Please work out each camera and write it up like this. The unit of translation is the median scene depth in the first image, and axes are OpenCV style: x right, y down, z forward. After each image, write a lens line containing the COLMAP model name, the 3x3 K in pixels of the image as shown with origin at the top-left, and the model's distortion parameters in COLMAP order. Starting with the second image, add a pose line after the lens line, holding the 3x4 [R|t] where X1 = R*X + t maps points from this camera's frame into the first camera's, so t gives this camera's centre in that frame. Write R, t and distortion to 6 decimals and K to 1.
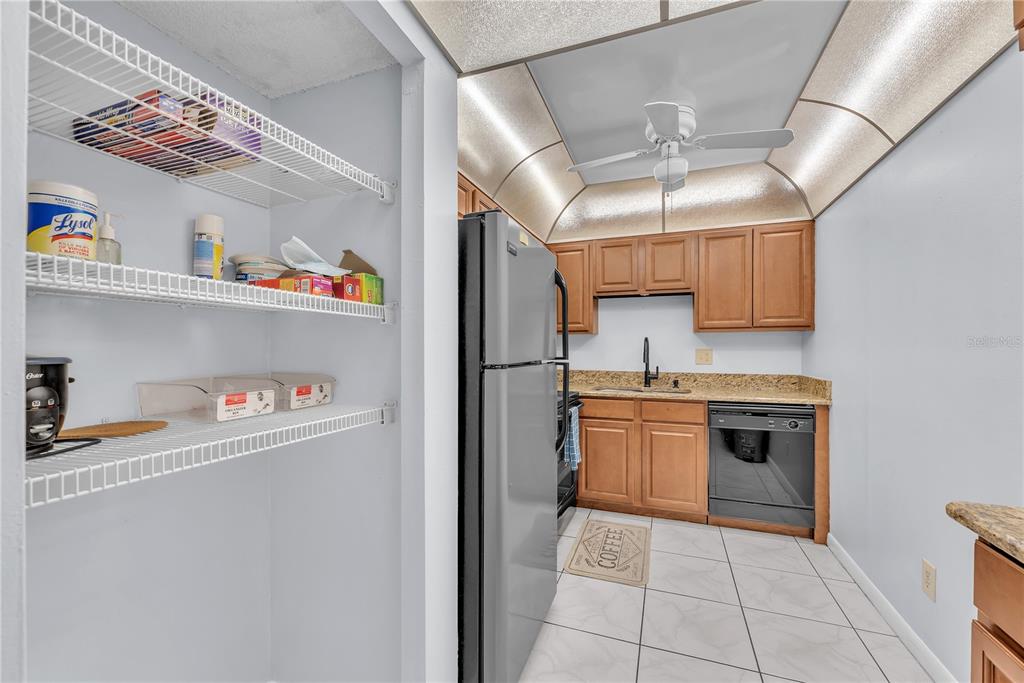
lens RADIAL K [[420.0, 0, 512.5], [0, 420.0, 344.2], [0, 0, 1]] dist [0.003024, -0.001245]
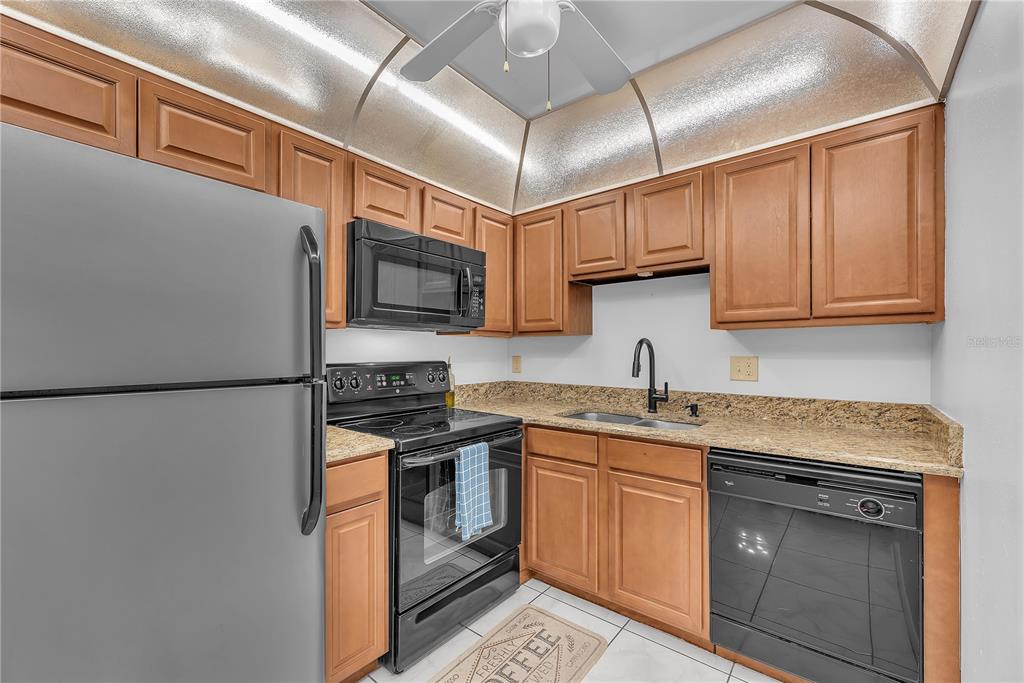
lens RADIAL K [[420.0, 0, 511.5], [0, 420.0, 349.8], [0, 0, 1]] dist [0.003024, -0.001245]
pose [[0.948001, -0.005628, -0.318219, 0.362527], [0.008186, 0.999944, 0.006702, -0.005314], [0.318163, -0.008959, 0.947994, 0.331430]]
